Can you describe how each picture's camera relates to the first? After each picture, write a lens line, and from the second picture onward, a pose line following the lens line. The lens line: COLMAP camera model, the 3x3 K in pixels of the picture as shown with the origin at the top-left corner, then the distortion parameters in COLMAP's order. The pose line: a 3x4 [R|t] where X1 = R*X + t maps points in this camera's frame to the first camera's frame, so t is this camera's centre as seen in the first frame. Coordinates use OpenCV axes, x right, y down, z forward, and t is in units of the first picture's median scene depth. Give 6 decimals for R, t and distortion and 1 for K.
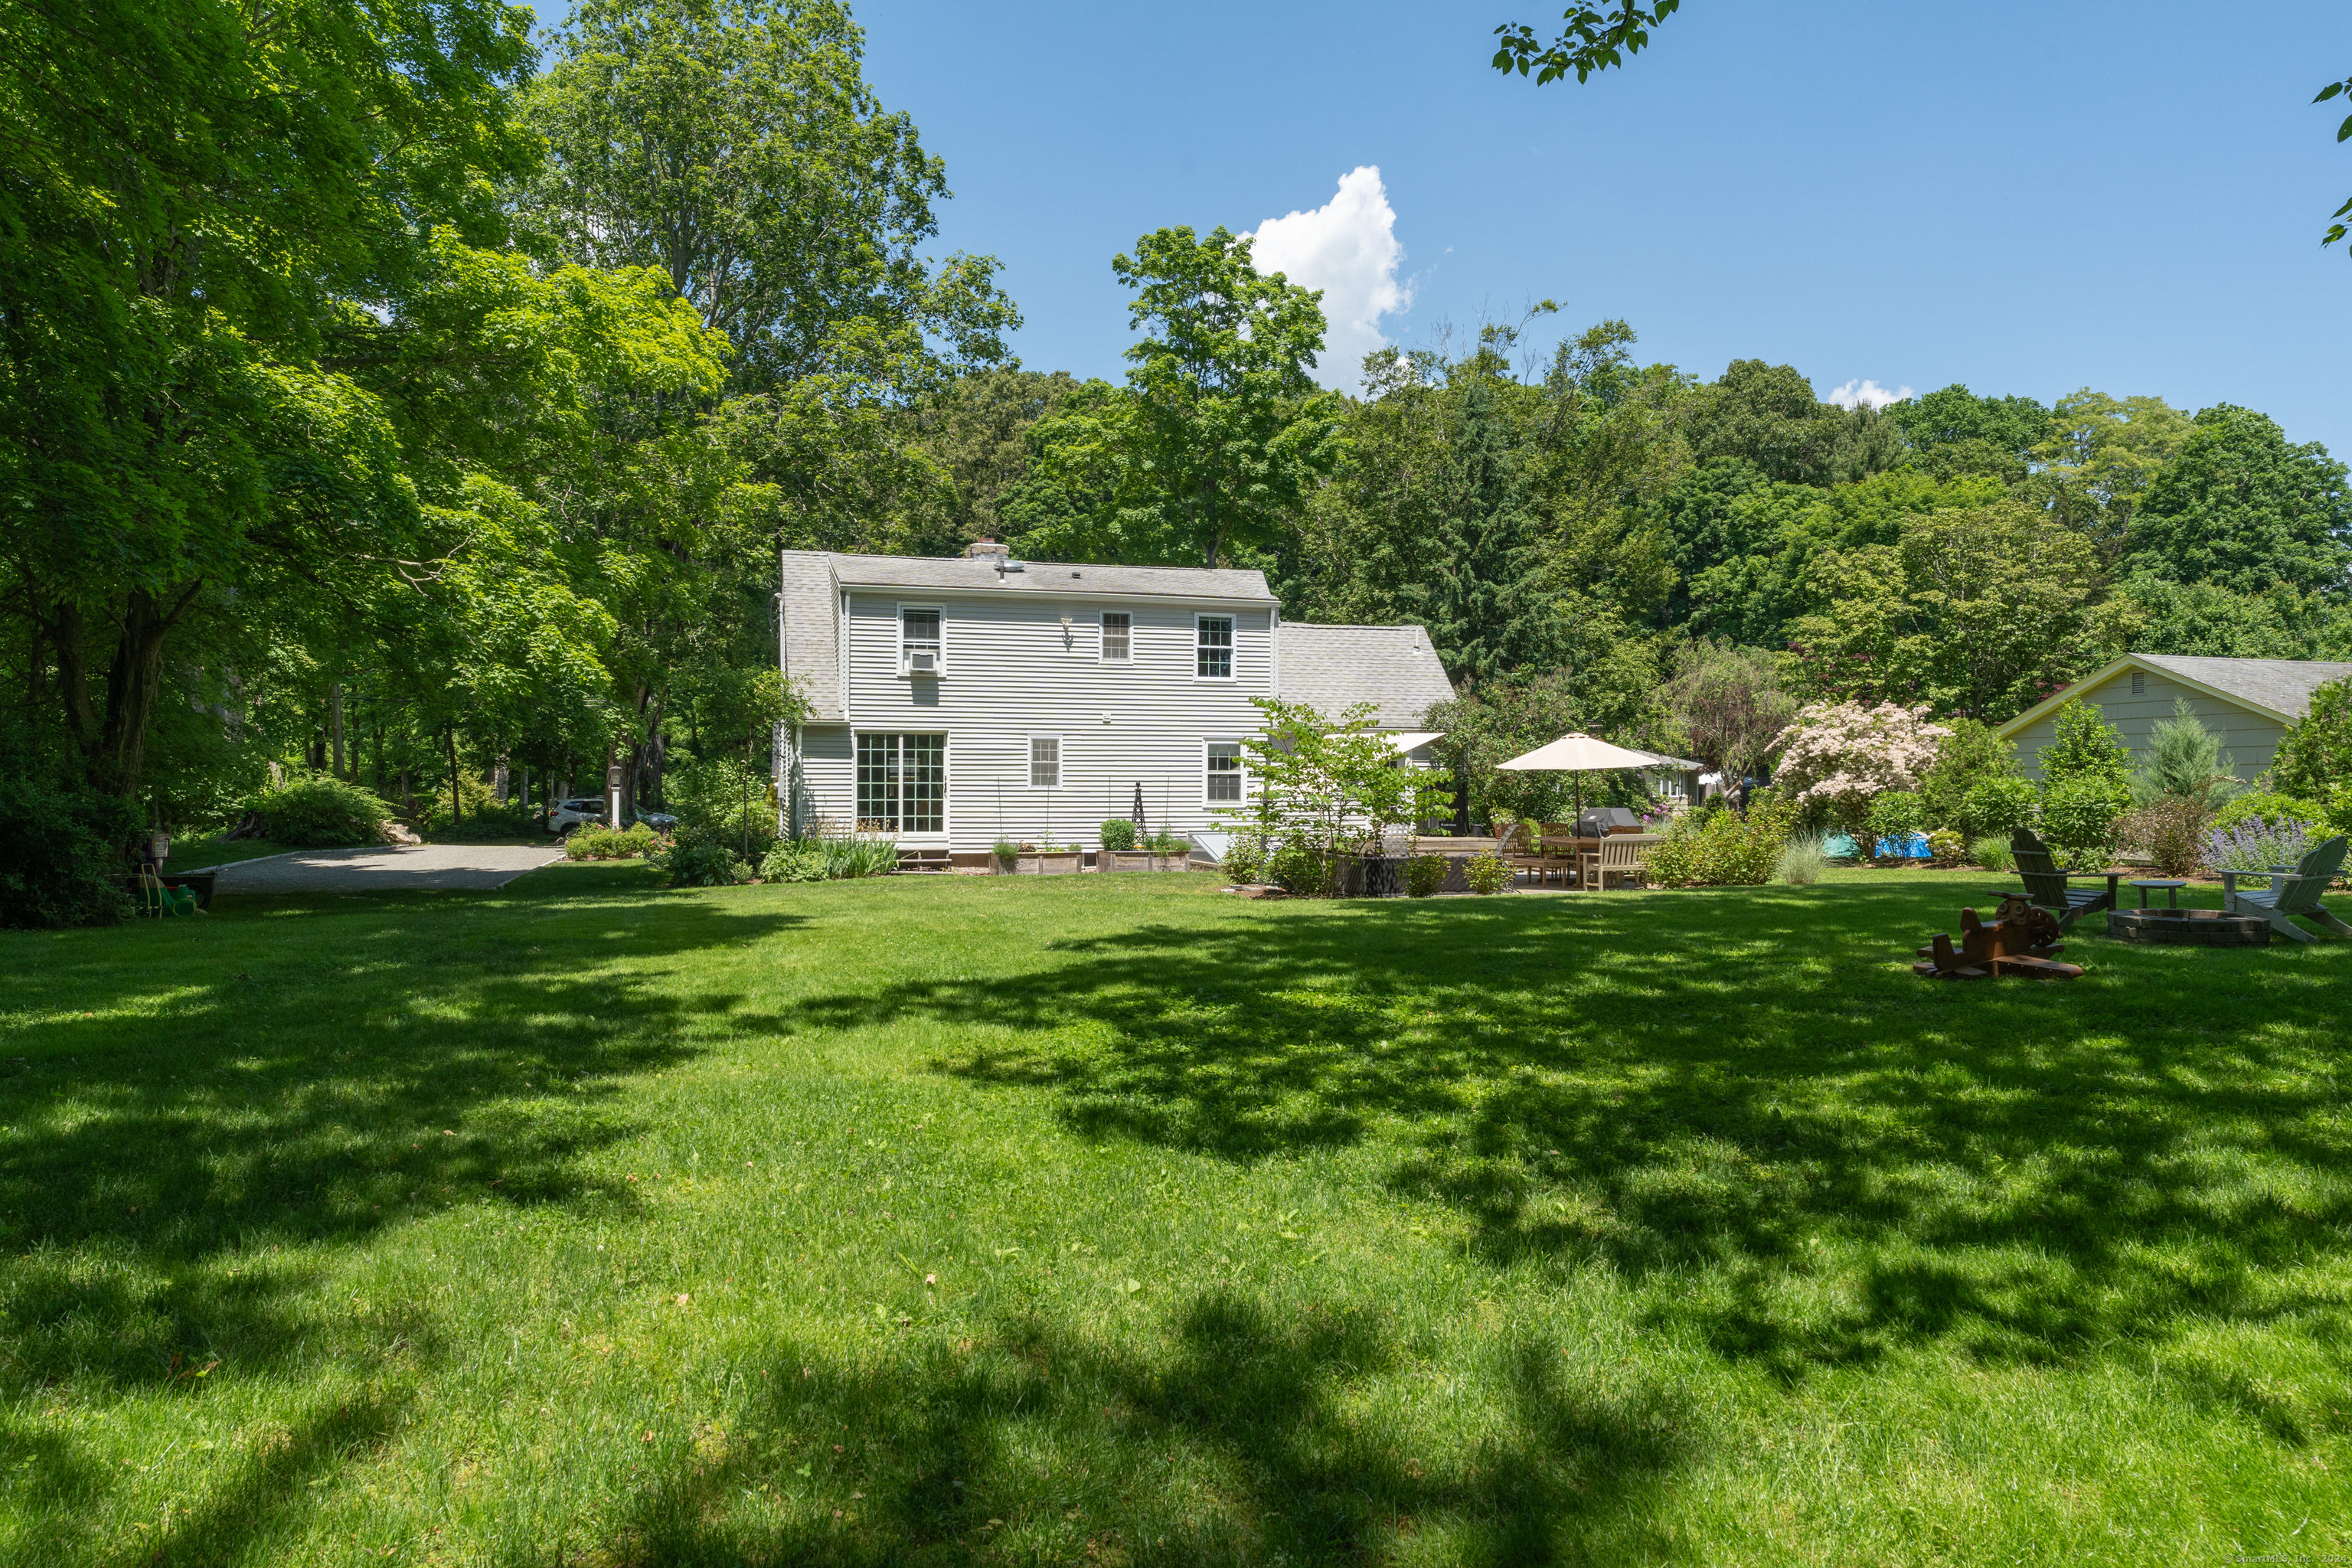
lens RADIAL K [[1643.3, 0, 1174.1], [0, 1643.3, 781.2], [0, 0, 1]] dist [-0.008054, 0.003286]
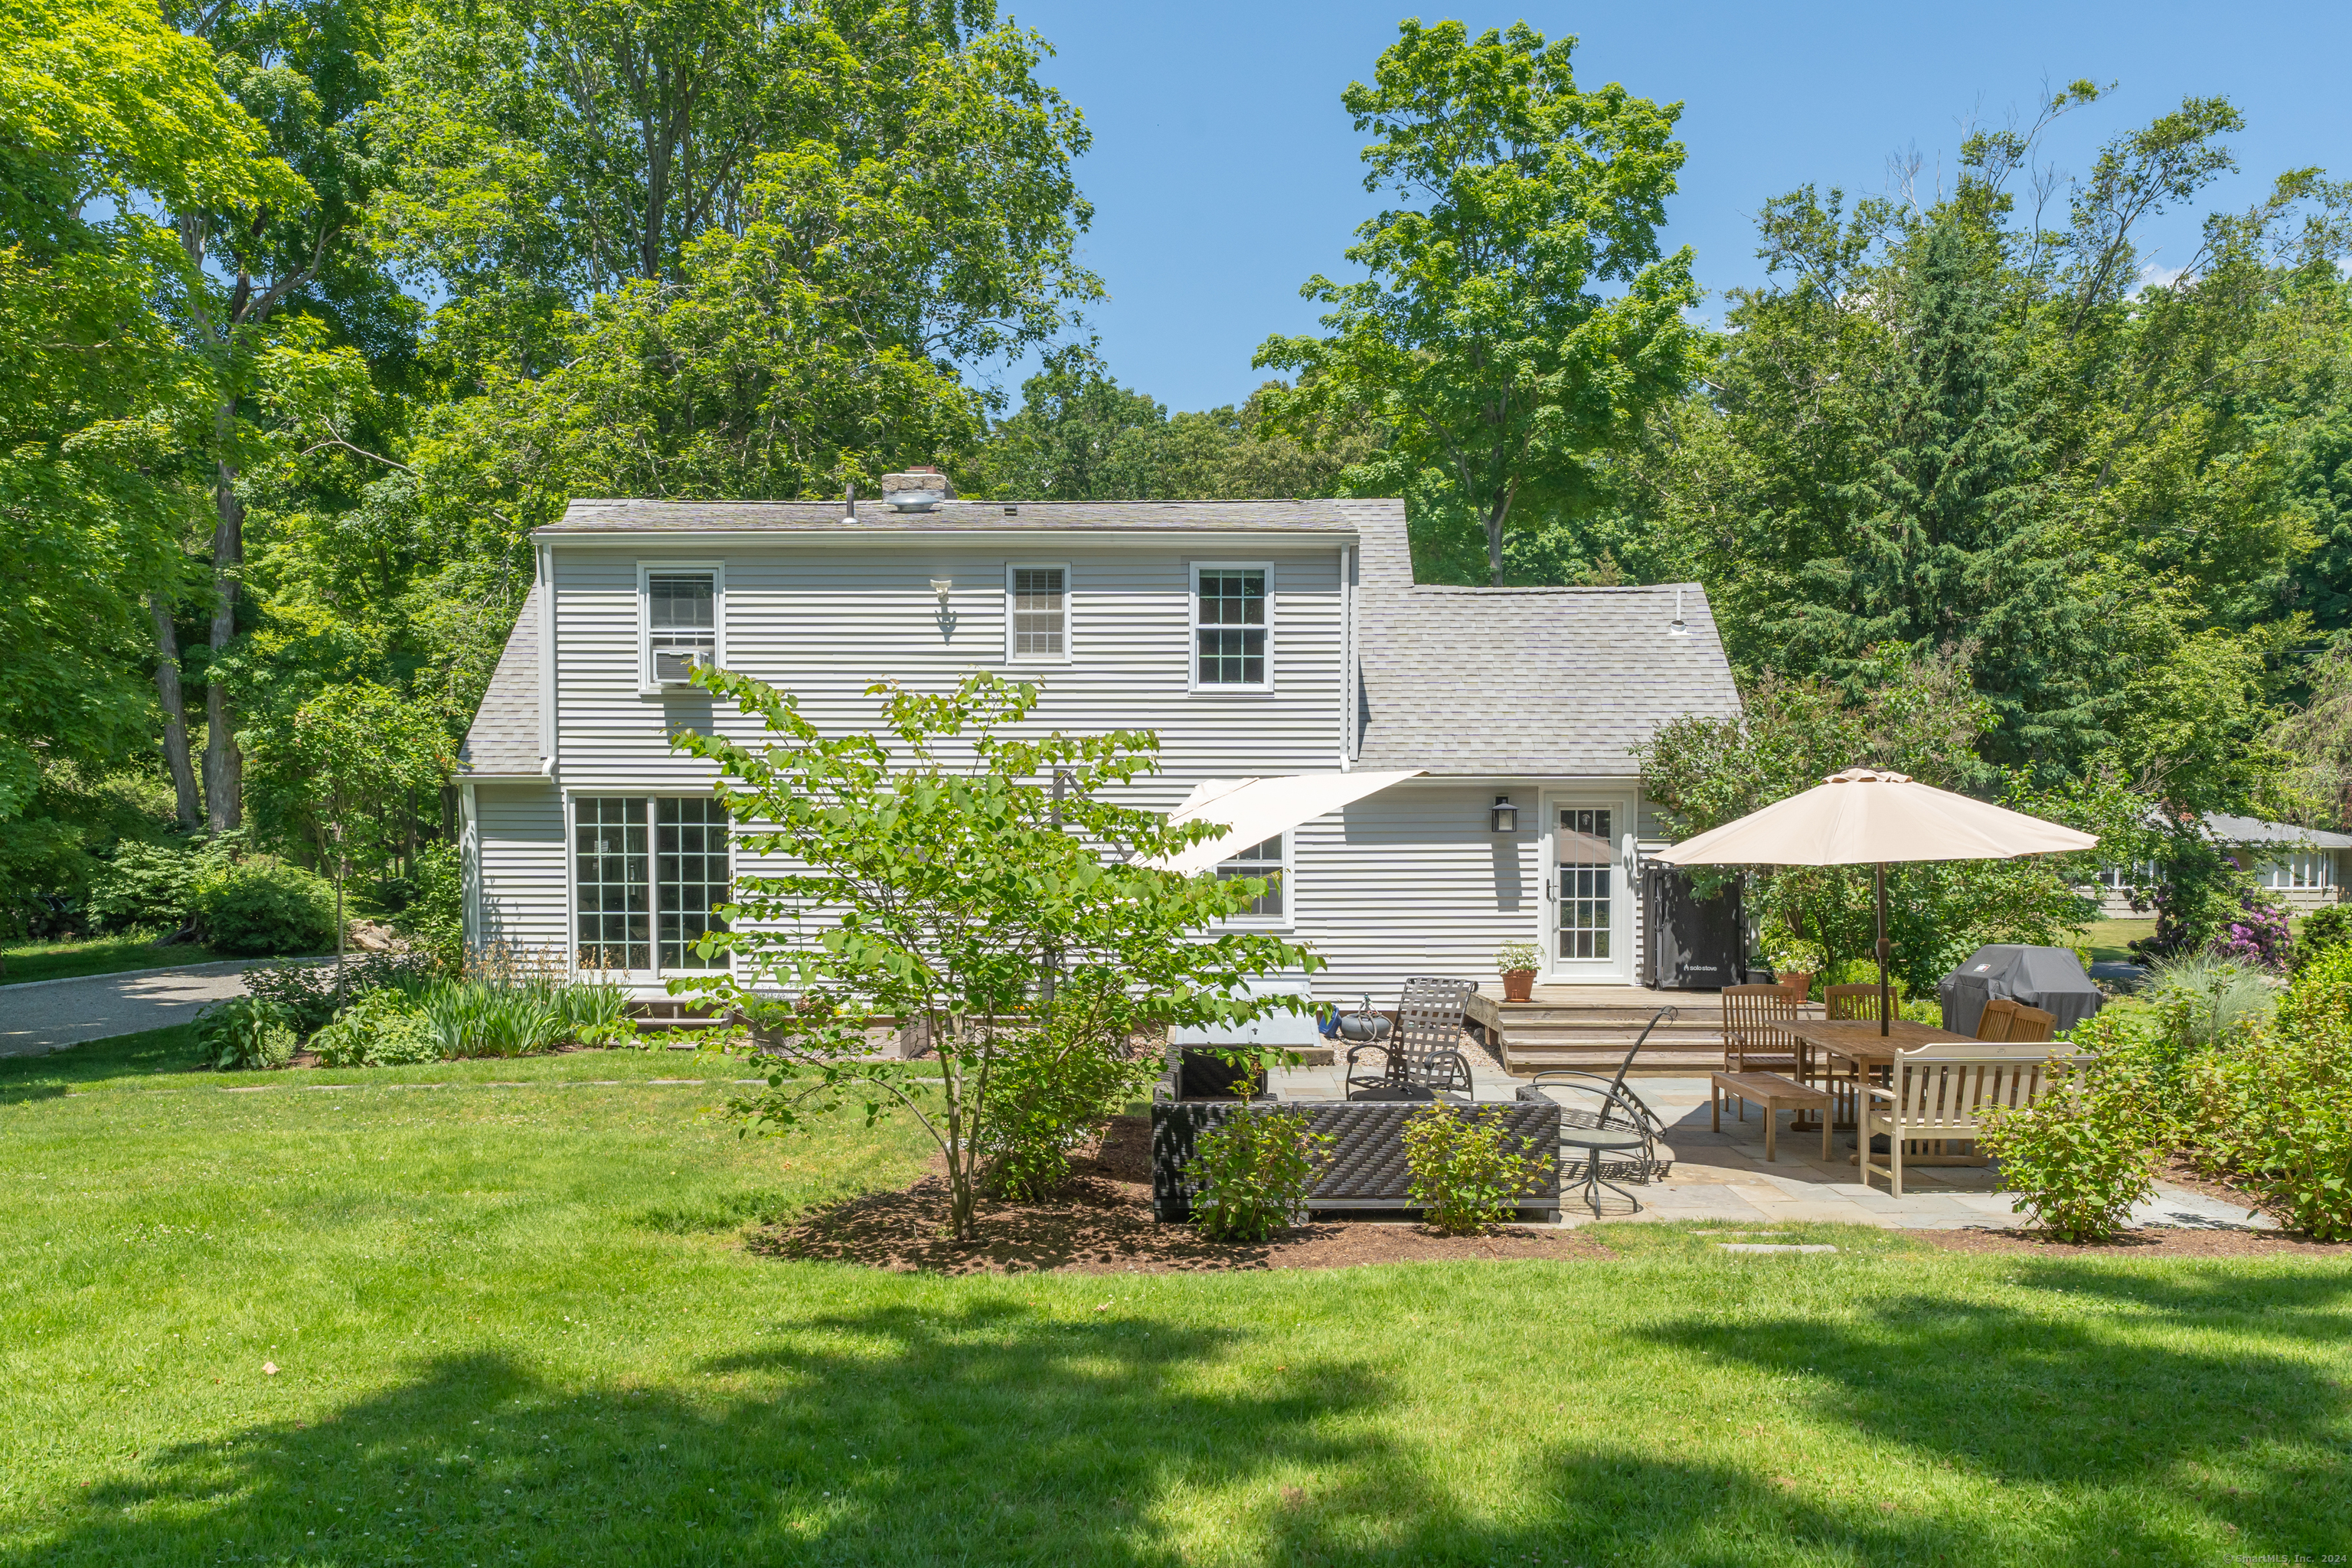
lens RADIAL K [[1643.3, 0, 1216.3], [0, 1643.3, 951.1], [0, 0, 1]] dist [-0.008054, 0.003286]
pose [[0.950978, 0.016335, -0.308828, 0.122956], [0.000873, 0.998458, 0.055501, -0.004399], [0.309258, -0.053050, 0.949497, 0.325722]]
